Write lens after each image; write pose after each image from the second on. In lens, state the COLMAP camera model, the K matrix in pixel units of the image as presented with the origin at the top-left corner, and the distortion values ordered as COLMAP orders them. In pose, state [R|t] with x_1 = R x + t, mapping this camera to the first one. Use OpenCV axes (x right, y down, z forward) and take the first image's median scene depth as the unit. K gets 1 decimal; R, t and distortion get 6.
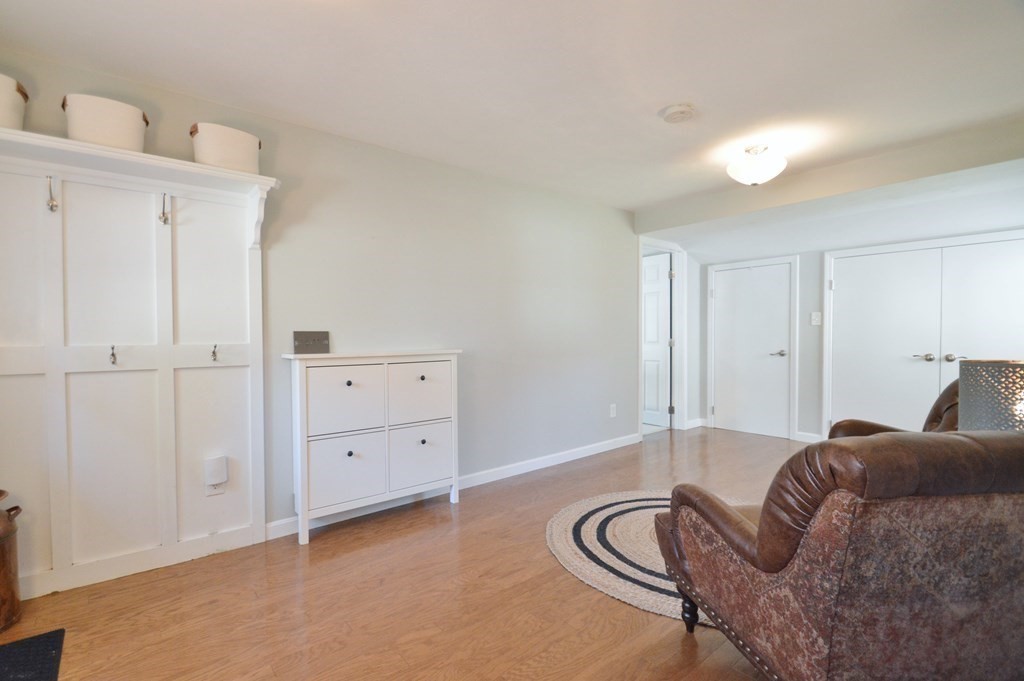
lens RADIAL K [[489.9, 0, 541.8], [0, 489.9, 343.6], [0, 0, 1]] dist [0.000431, 0.000024]
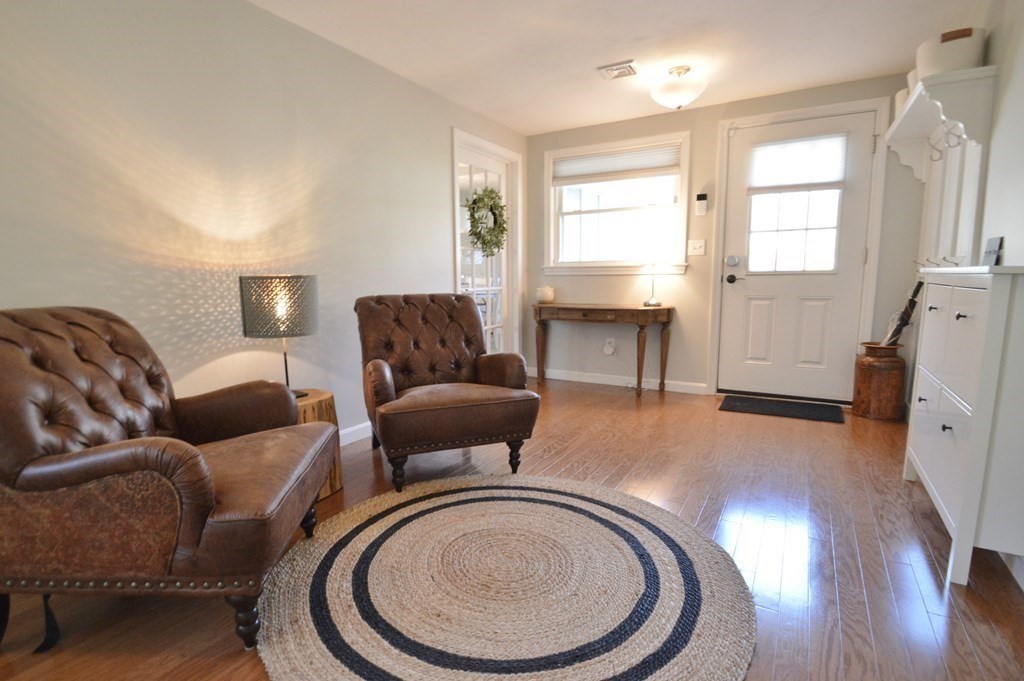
lens RADIAL K [[495.8, 0, 512.0], [0, 495.8, 340.5], [0, 0, 1]] dist [0.000364, 0.000022]
pose [[-0.954736, 0.046545, -0.293790, 0.385381], [-0.000636, 0.987360, 0.158494, 0.001044], [0.297454, 0.151506, -0.942638, 1.257675]]
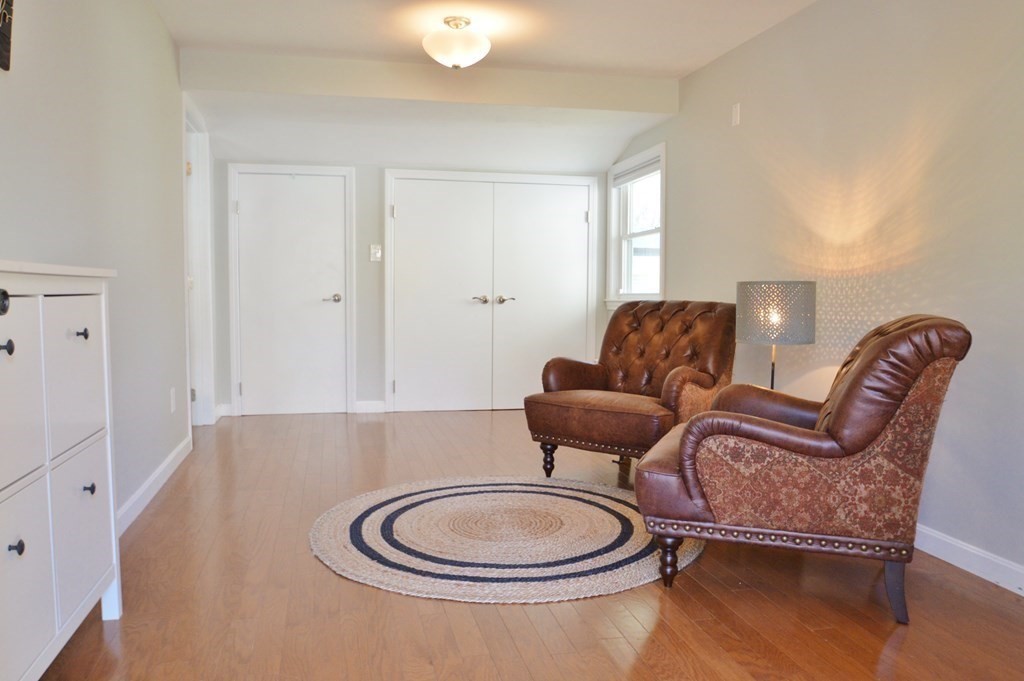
lens RADIAL K [[742.7, 0, 512.0], [0, 742.7, 340.5], [0, 0, 1]] dist [-0.037956, 0.000184]
pose [[0.473753, -0.050788, 0.879192, -0.541558], [0.013941, 0.998643, 0.050176, 0.045319], [-0.880547, -0.011514, 0.473819, 0.356066]]
